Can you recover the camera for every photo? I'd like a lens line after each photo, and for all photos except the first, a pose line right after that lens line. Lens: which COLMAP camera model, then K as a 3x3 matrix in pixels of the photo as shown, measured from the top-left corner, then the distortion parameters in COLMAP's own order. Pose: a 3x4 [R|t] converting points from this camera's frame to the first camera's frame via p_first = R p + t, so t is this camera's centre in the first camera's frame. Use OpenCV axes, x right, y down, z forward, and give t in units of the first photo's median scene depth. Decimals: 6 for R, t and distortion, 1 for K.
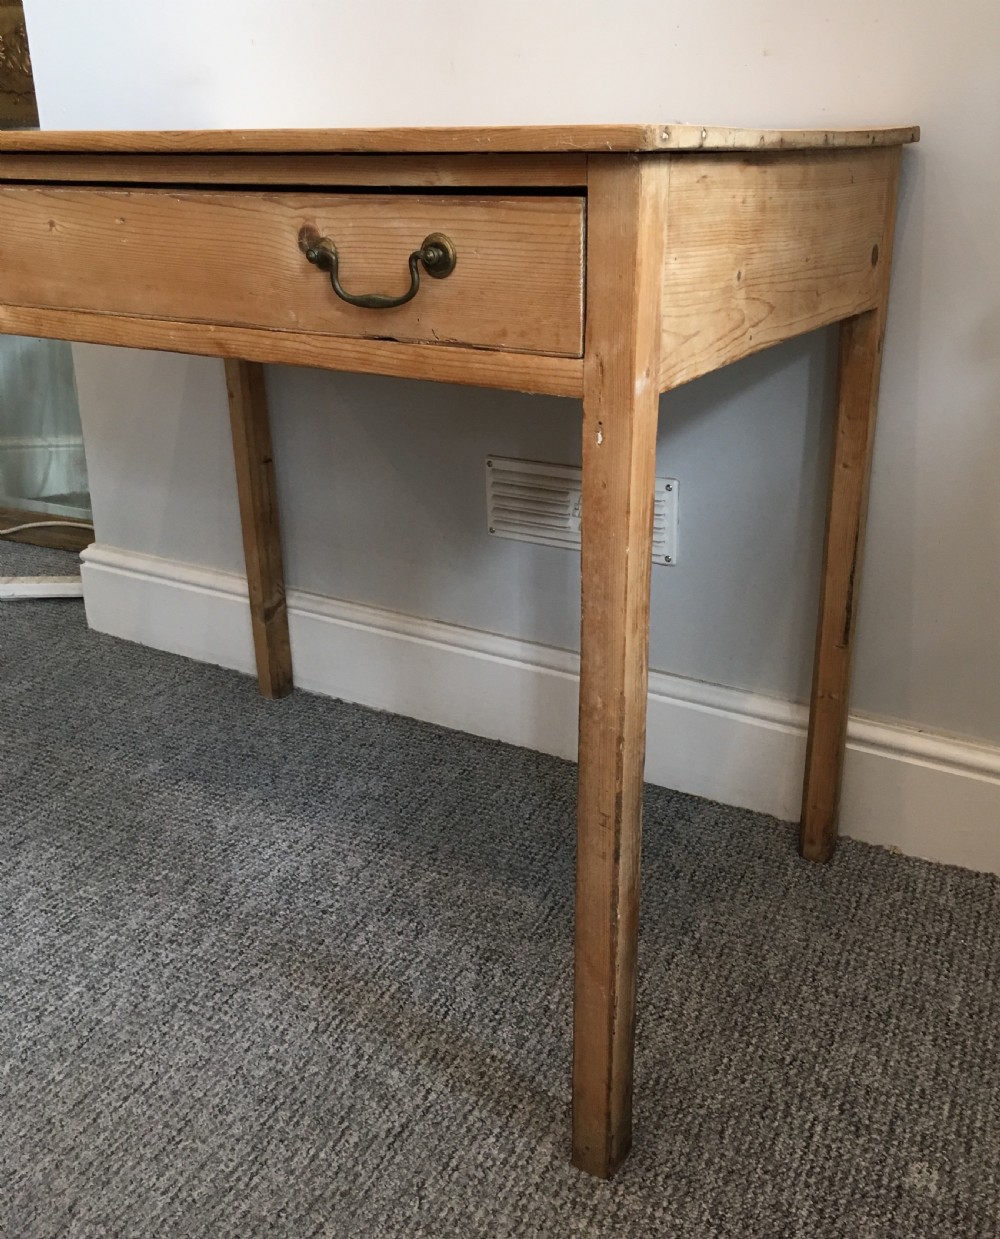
lens RADIAL K [[1222.6, 0, 530.2], [0, 1222.6, 565.0], [0, 0, 1]] dist [0.034800, 0.000000]
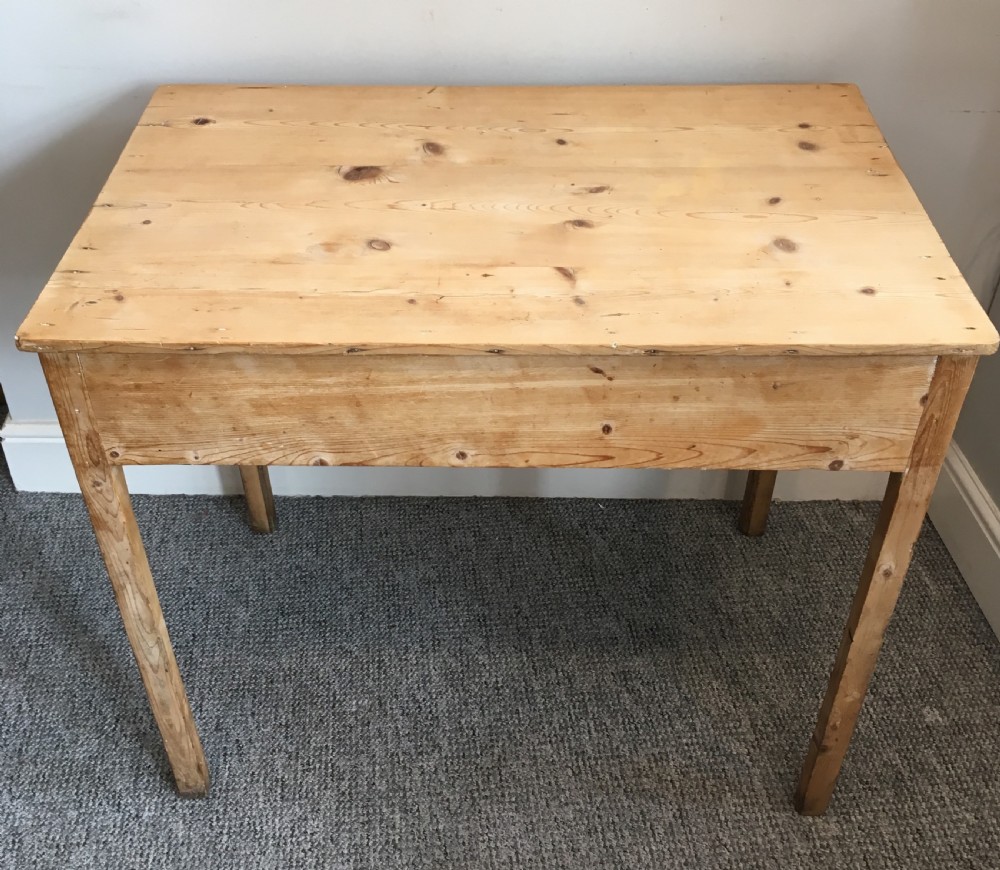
lens RADIAL K [[1167.6, 0, 491.4], [0, 1167.6, 429.0], [0, 0, 1]] dist [0.056795, 0.000000]
pose [[0.866870, -0.307296, 0.392562, -0.749611], [0.153955, 0.913958, 0.375472, -0.607559], [-0.474166, -0.265048, 0.839593, -0.053875]]
